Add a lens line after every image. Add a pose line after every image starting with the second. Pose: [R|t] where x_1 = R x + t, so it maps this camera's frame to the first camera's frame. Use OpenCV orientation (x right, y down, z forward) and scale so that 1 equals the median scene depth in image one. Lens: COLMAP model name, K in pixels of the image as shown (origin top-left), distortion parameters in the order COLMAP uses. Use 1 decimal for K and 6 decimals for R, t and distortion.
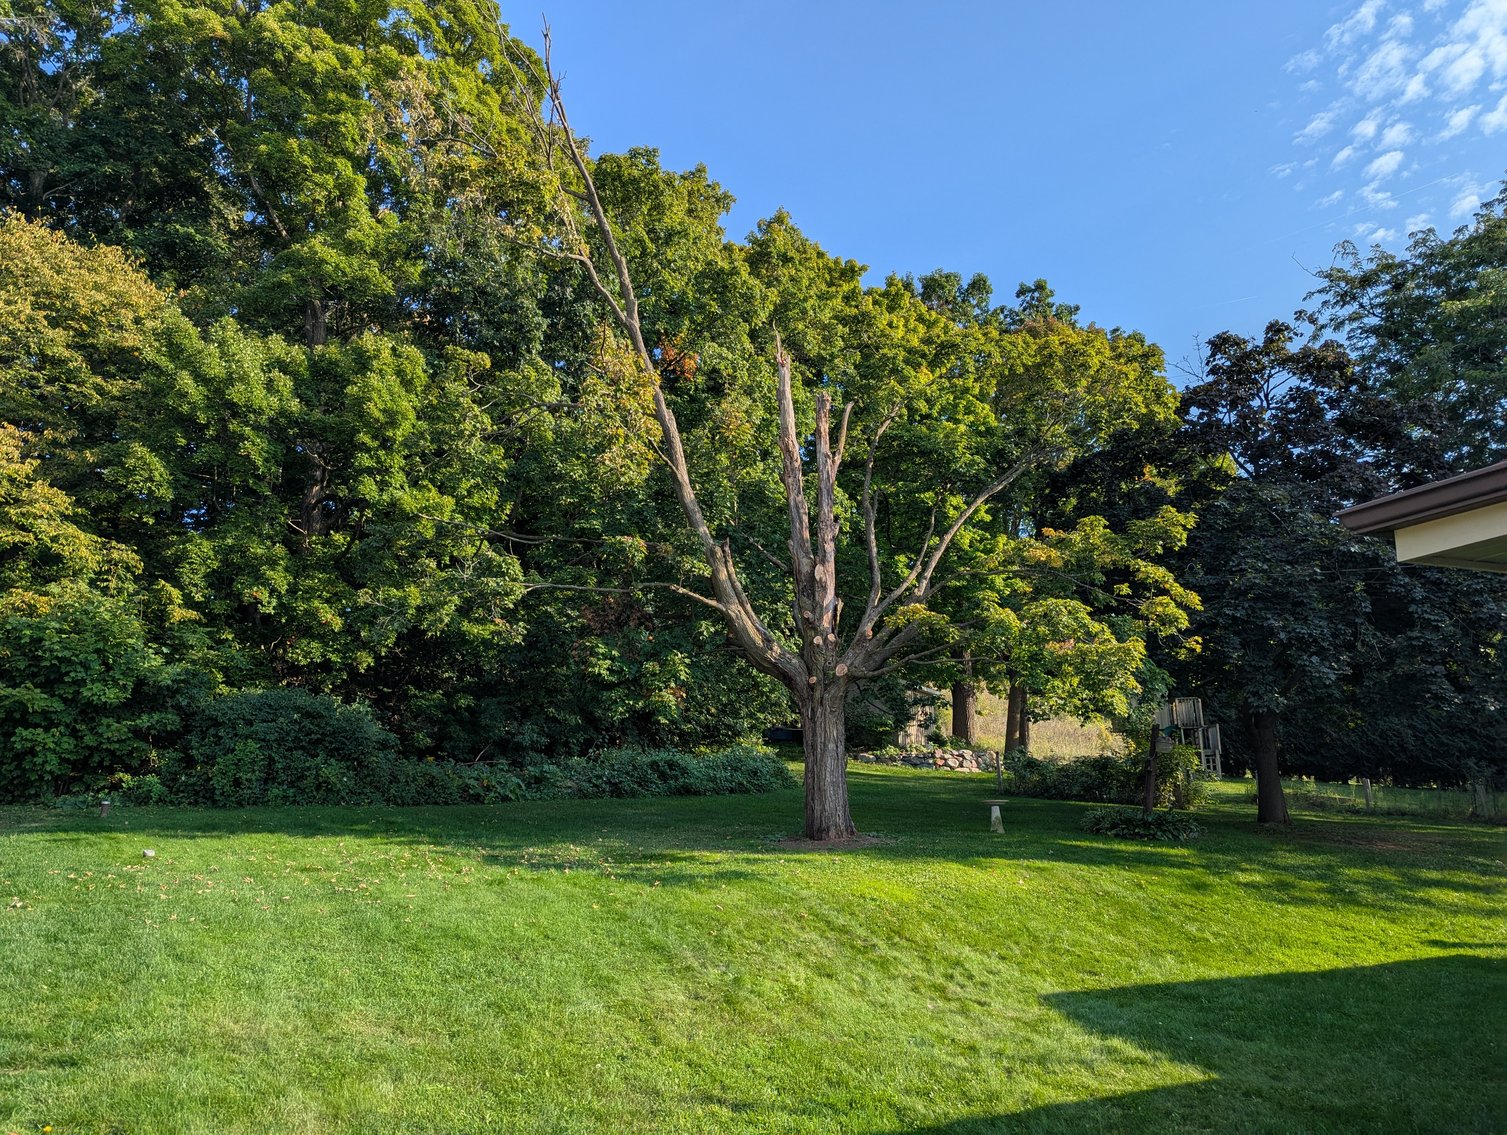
lens RADIAL K [[1066.0, 0, 755.9], [0, 1066.0, 566.4], [0, 0, 1]] dist [0.050692, -0.041062]
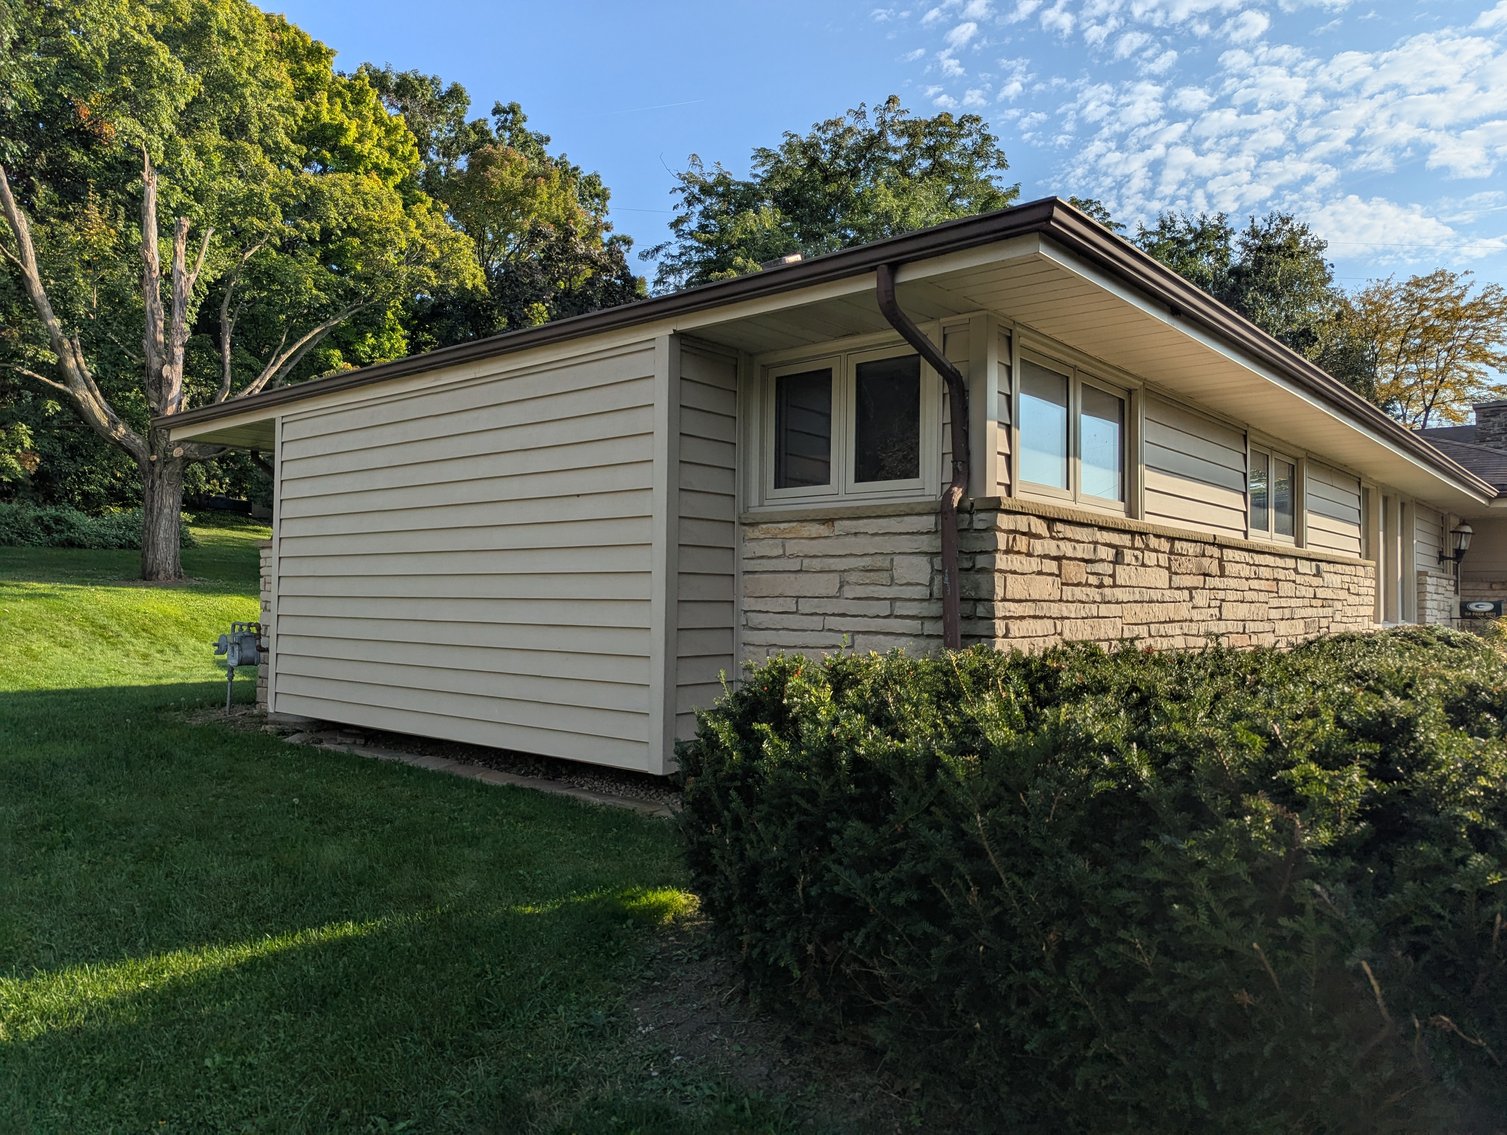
lens RADIAL K [[1066.0, 0, 750.0], [0, 1066.0, 571.6], [0, 0, 1]] dist [0.050692, -0.041062]
pose [[0.912380, 0.050463, 0.406222, 0.179441], [-0.130900, 0.976232, 0.172731, -0.071771], [-0.387850, -0.210771, 0.897300, -0.426922]]
